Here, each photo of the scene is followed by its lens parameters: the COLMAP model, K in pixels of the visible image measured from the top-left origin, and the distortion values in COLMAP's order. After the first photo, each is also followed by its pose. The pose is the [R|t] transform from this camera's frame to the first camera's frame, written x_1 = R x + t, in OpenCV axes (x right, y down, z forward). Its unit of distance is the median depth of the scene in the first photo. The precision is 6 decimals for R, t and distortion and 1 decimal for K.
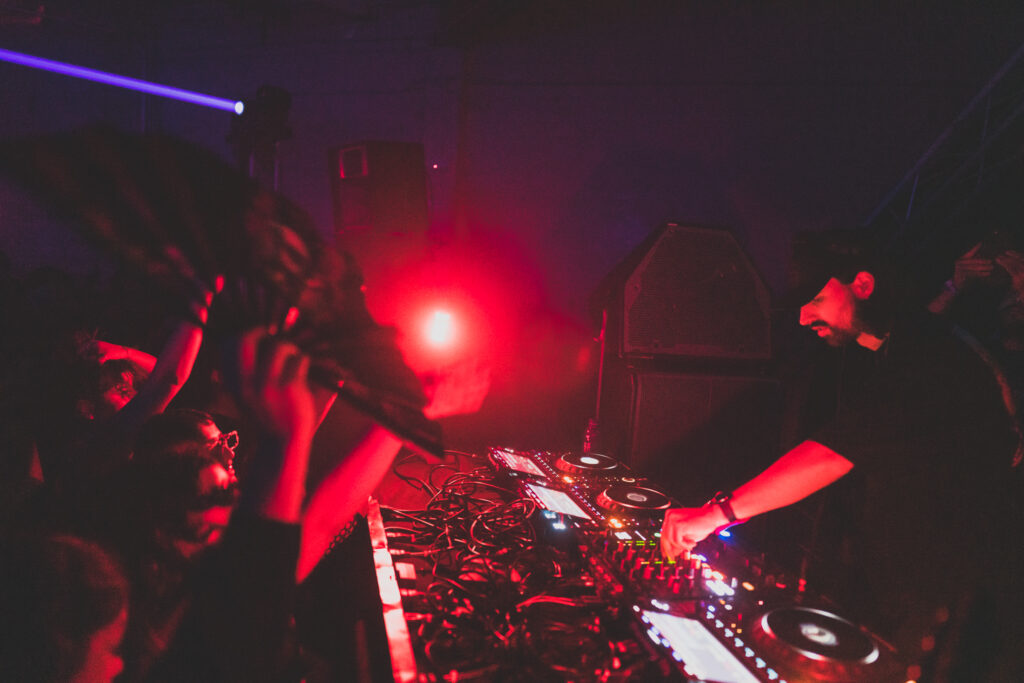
lens RADIAL K [[718.2, 0, 503.3], [0, 718.2, 335.0], [0, 0, 1]] dist [0.016314, -0.006802]
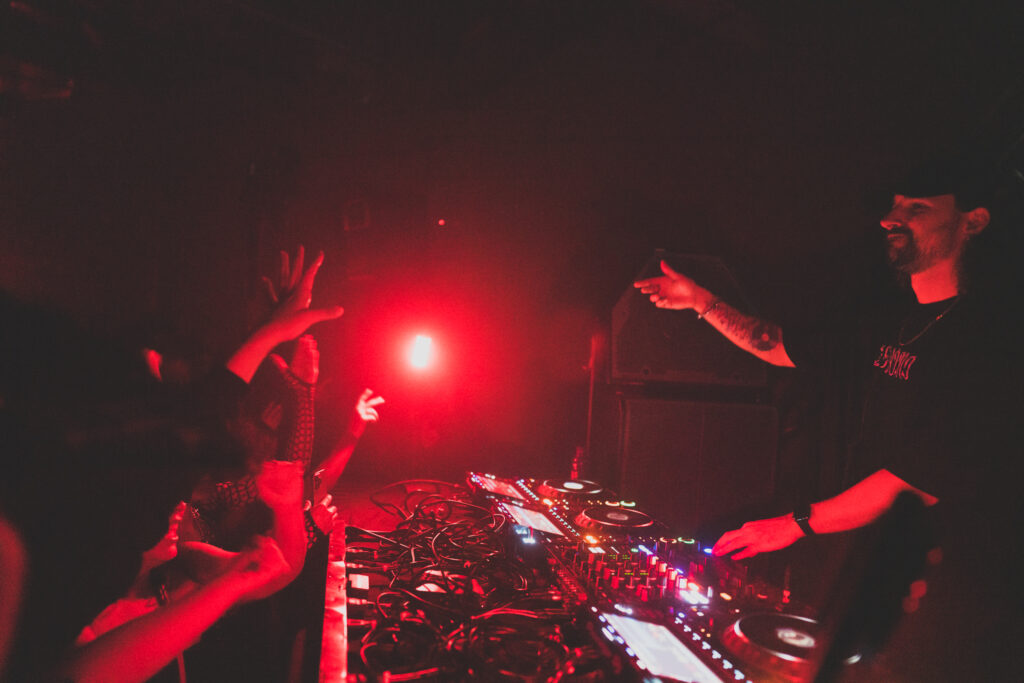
lens RADIAL K [[718.2, 0, 488.8], [0, 718.2, 321.0], [0, 0, 1]] dist [0.016314, -0.006802]
pose [[0.999568, -0.004927, -0.028967, 0.062511], [0.002158, 0.995487, -0.094878, 0.080862], [0.029303, 0.094775, 0.995067, 0.042319]]
